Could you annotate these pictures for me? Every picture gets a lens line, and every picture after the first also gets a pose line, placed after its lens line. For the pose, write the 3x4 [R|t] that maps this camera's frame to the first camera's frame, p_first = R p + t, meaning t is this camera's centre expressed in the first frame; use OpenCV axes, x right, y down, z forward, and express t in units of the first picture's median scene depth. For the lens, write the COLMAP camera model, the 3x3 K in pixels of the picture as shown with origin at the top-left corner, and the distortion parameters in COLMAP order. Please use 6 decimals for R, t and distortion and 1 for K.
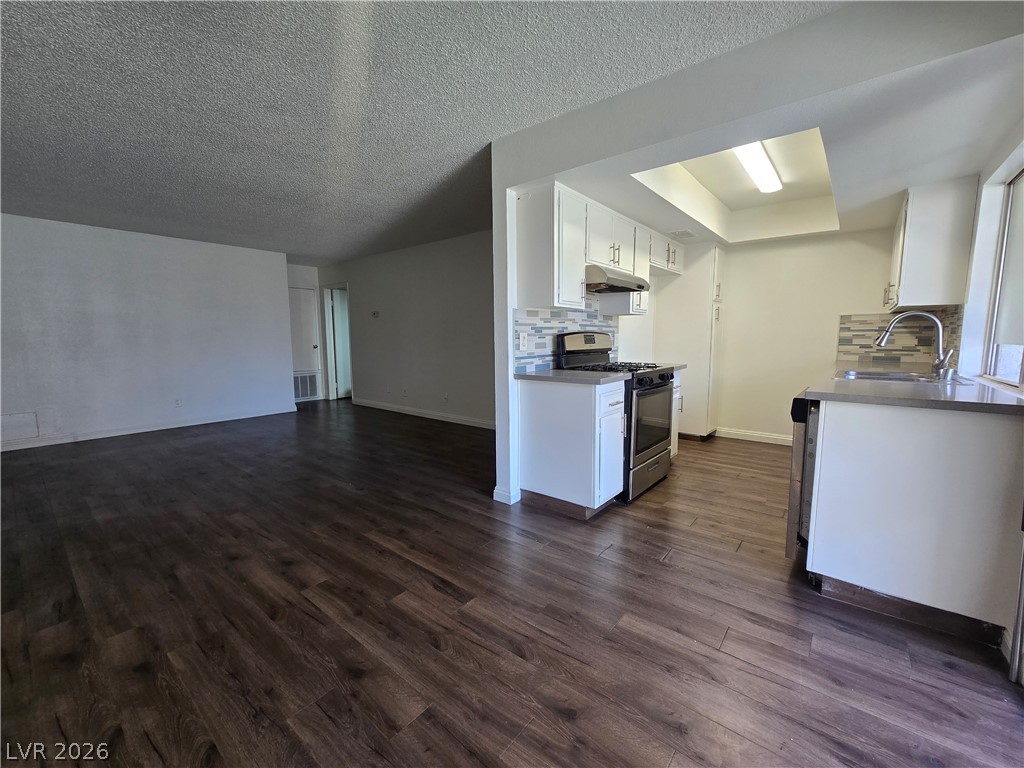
lens RADIAL K [[421.0, 0, 511.6], [0, 421.0, 381.7], [0, 0, 1]] dist [-0.003851, -0.000077]
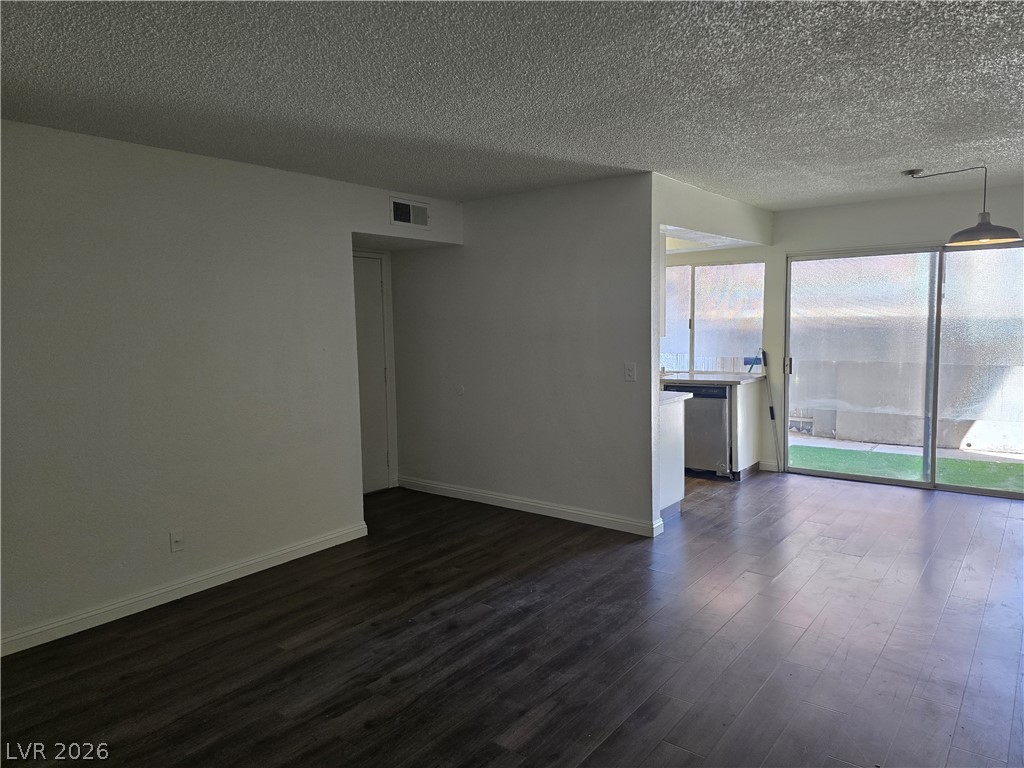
lens RADIAL K [[688.4, 0, 515.0], [0, 688.4, 388.4], [0, 0, 1]] dist [0.053104, -0.050212]
pose [[-0.028725, -0.095426, 0.995022, -1.562626], [0.128454, 0.986827, 0.098348, -0.247161], [-0.991299, 0.130639, -0.016089, 1.294494]]
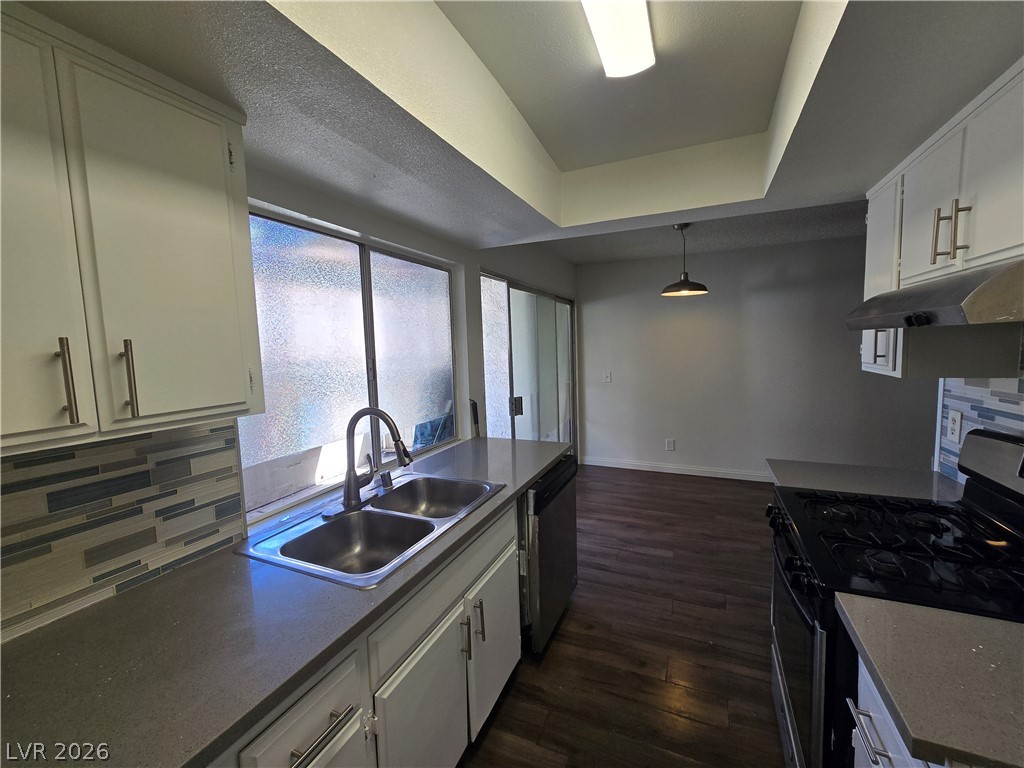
lens RADIAL K [[421.0, 0, 510.2], [0, 421.0, 385.3], [0, 0, 1]] dist [-0.003851, -0.000077]
pose [[-0.964937, 0.059396, -0.255675, 0.752118], [0.008064, 0.980310, 0.197302, -0.264044], [0.262359, 0.188323, -0.946415, 1.340808]]
